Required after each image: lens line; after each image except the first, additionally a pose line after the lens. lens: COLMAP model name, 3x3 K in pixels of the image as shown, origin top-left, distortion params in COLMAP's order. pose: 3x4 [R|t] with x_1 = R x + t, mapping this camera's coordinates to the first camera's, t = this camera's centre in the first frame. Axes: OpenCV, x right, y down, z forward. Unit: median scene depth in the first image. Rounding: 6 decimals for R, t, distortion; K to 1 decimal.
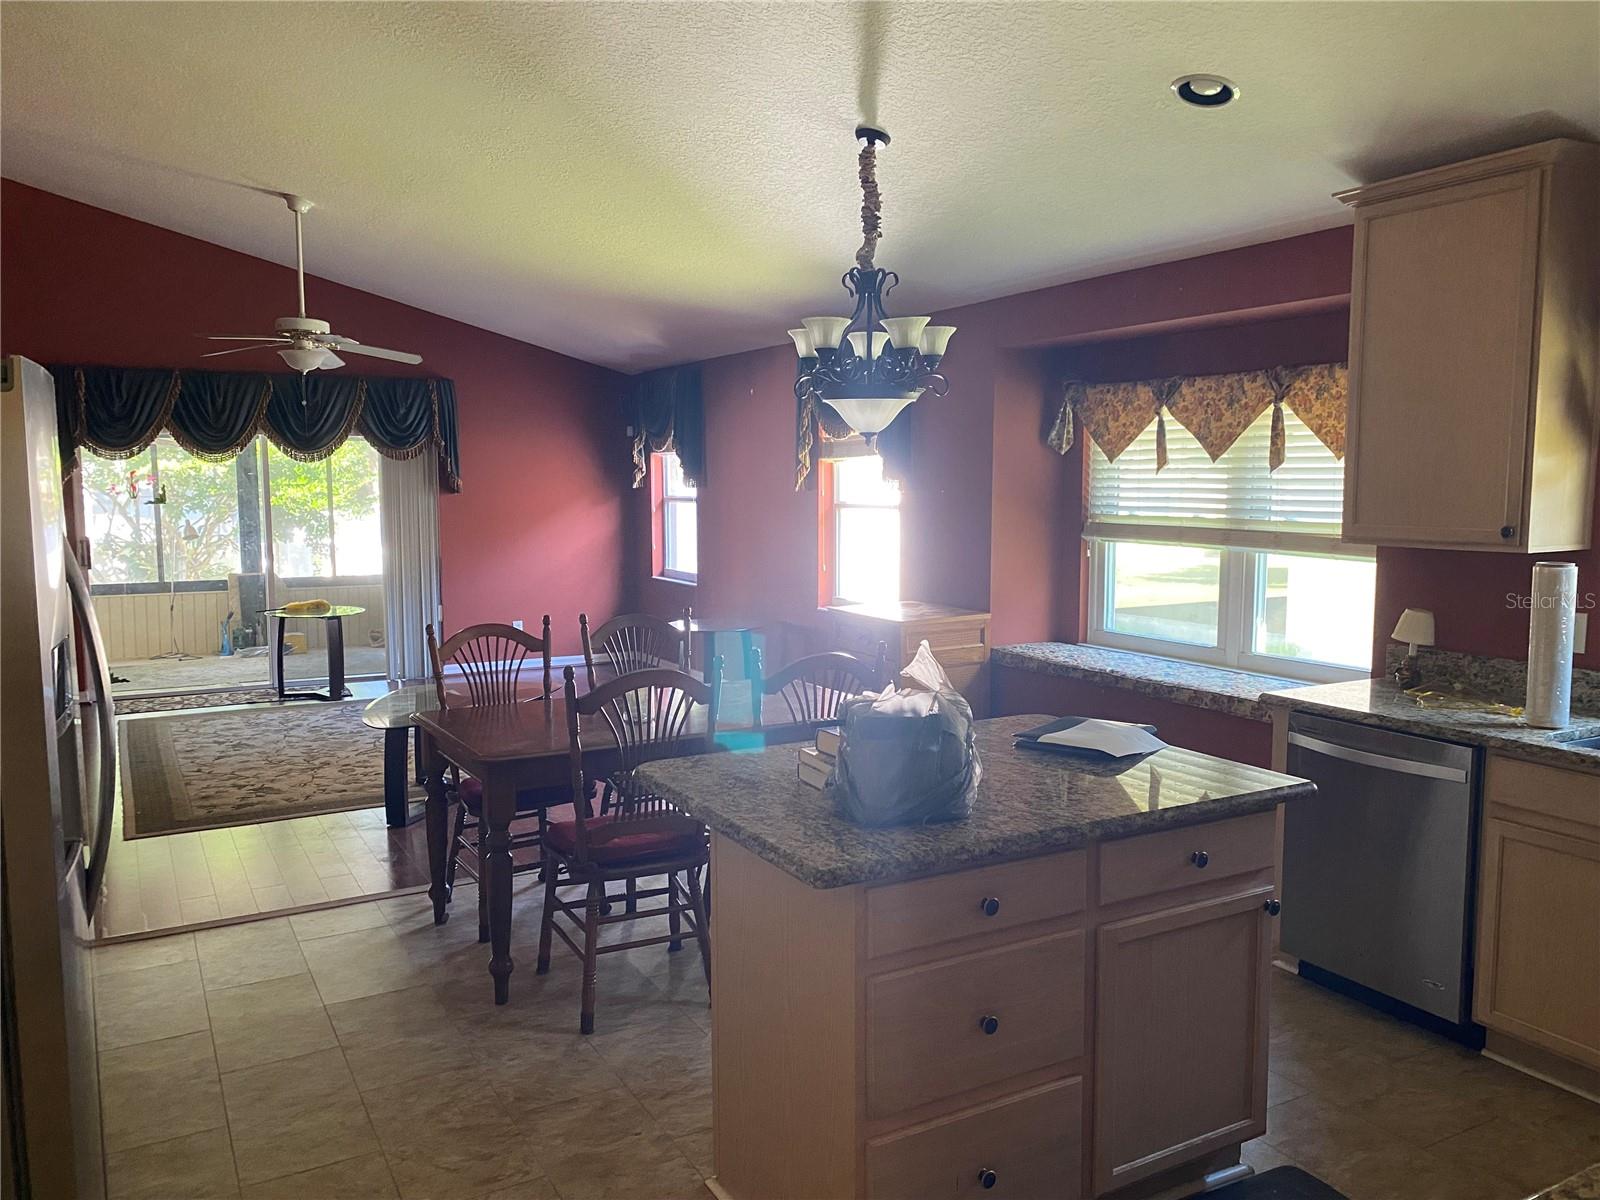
lens RADIAL K [[1209.9, 0, 806.0], [0, 1209.9, 608.7], [0, 0, 1]] dist [0.073975, -0.127074]
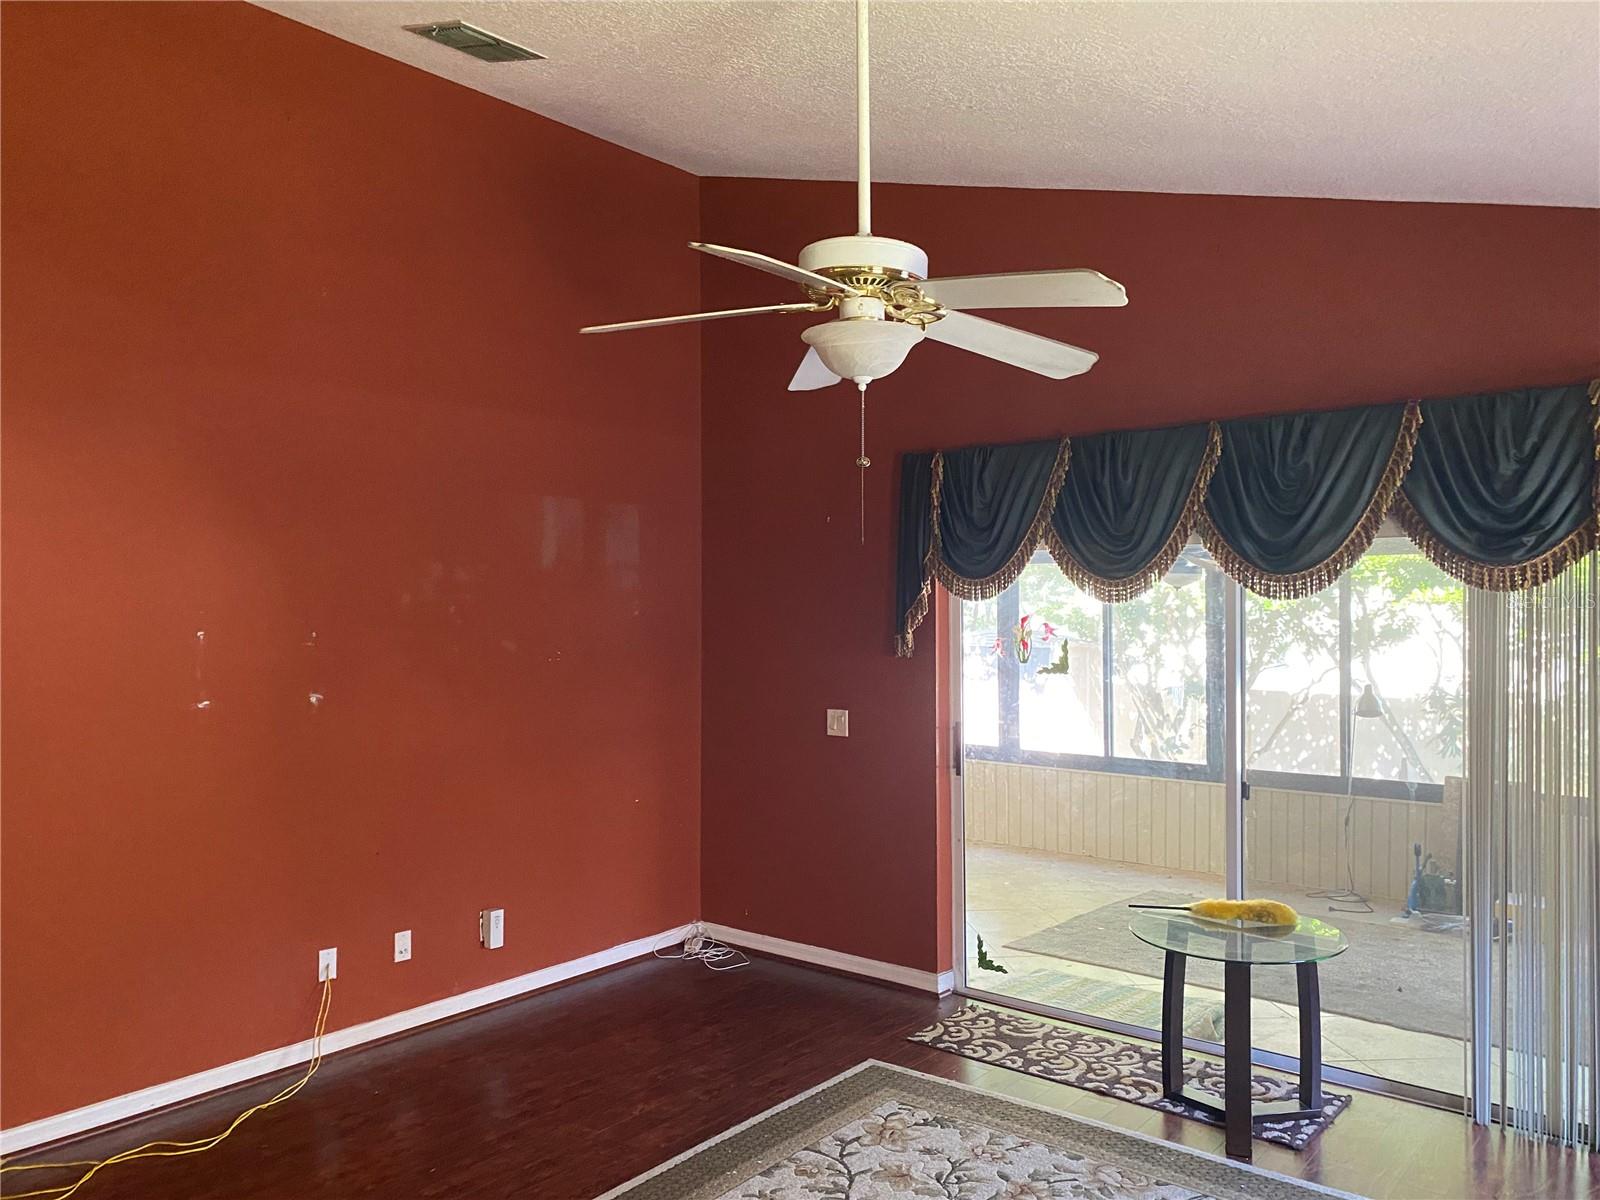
lens RADIAL K [[1209.9, 0, 806.0], [0, 1209.9, 608.7], [0, 0, 1]] dist [0.073975, -0.127074]
pose [[0.365177, 0.002514, -0.930935, -0.040358], [-0.093792, 0.995007, -0.034105, -0.083214], [0.926201, 0.099769, 0.363590, 0.662193]]
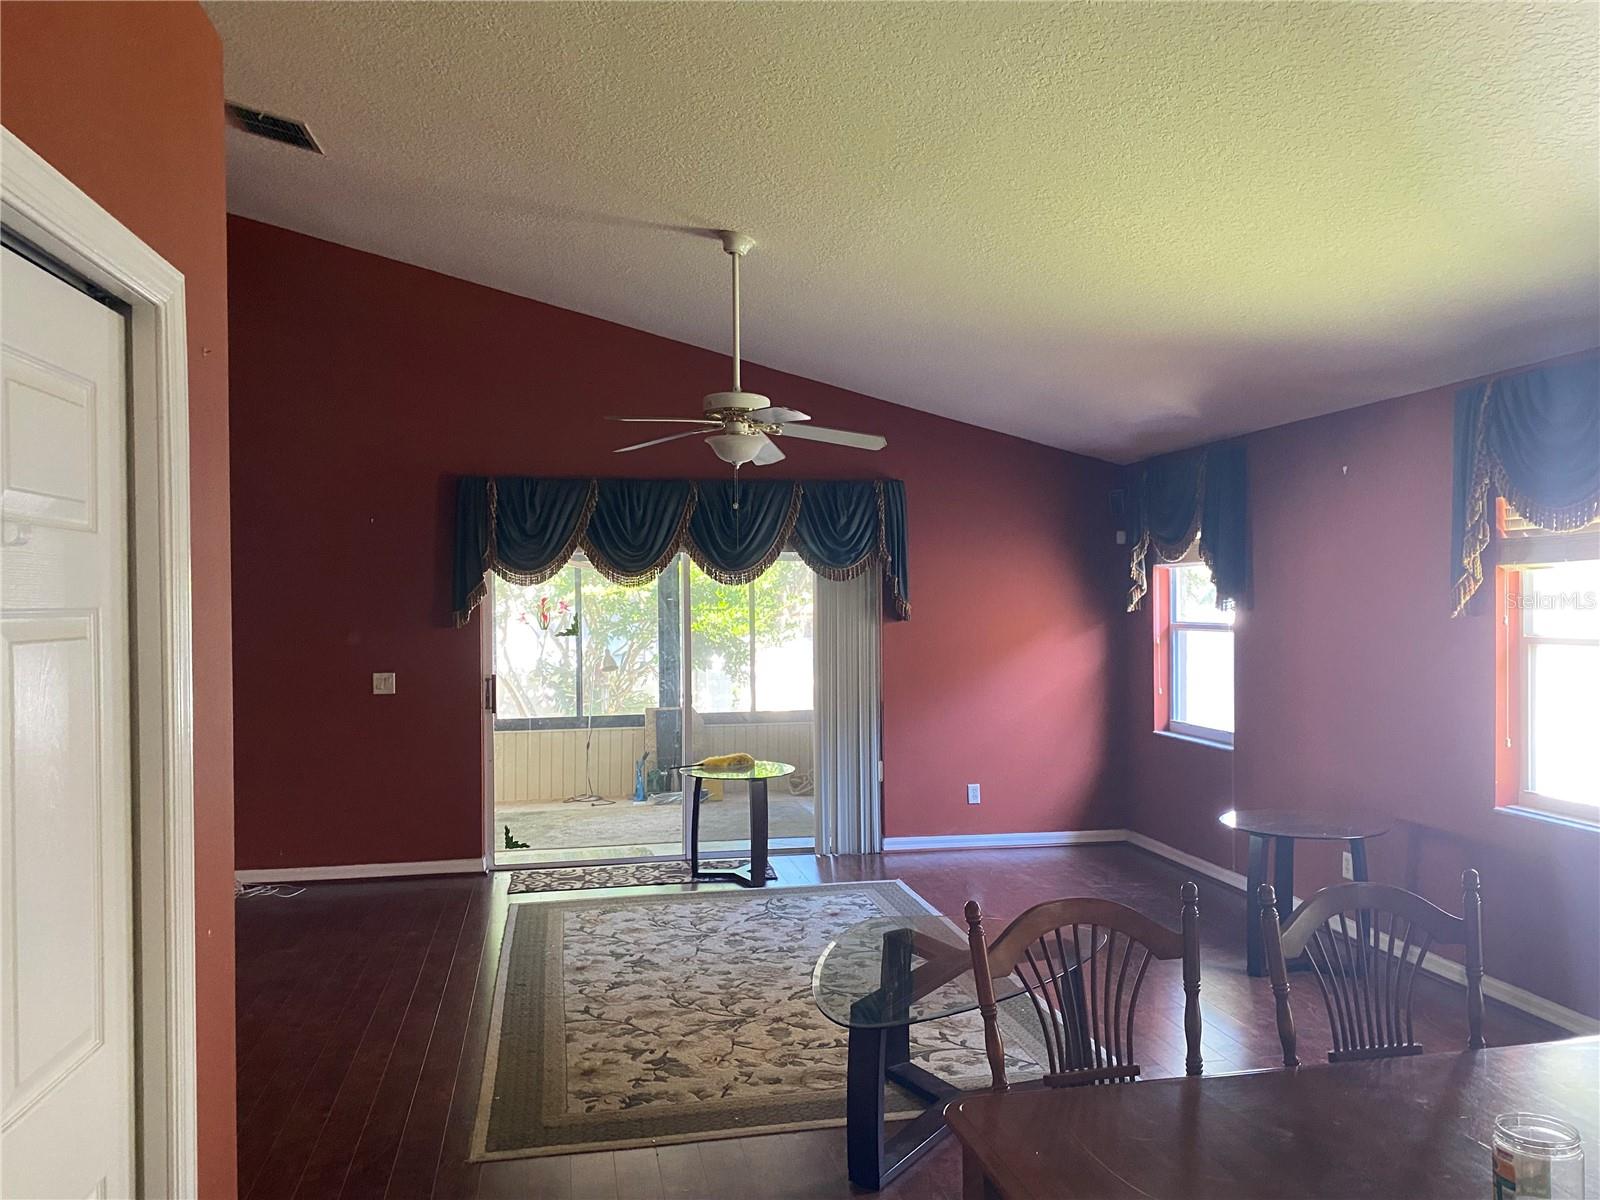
lens RADIAL K [[1209.9, 0, 806.0], [0, 1209.9, 608.7], [0, 0, 1]] dist [0.073975, -0.127074]
pose [[0.949980, -0.007006, -0.312231, -0.106430], [-0.023379, 0.995348, -0.093466, -0.028514], [0.311433, 0.096091, 0.945397, 0.244101]]
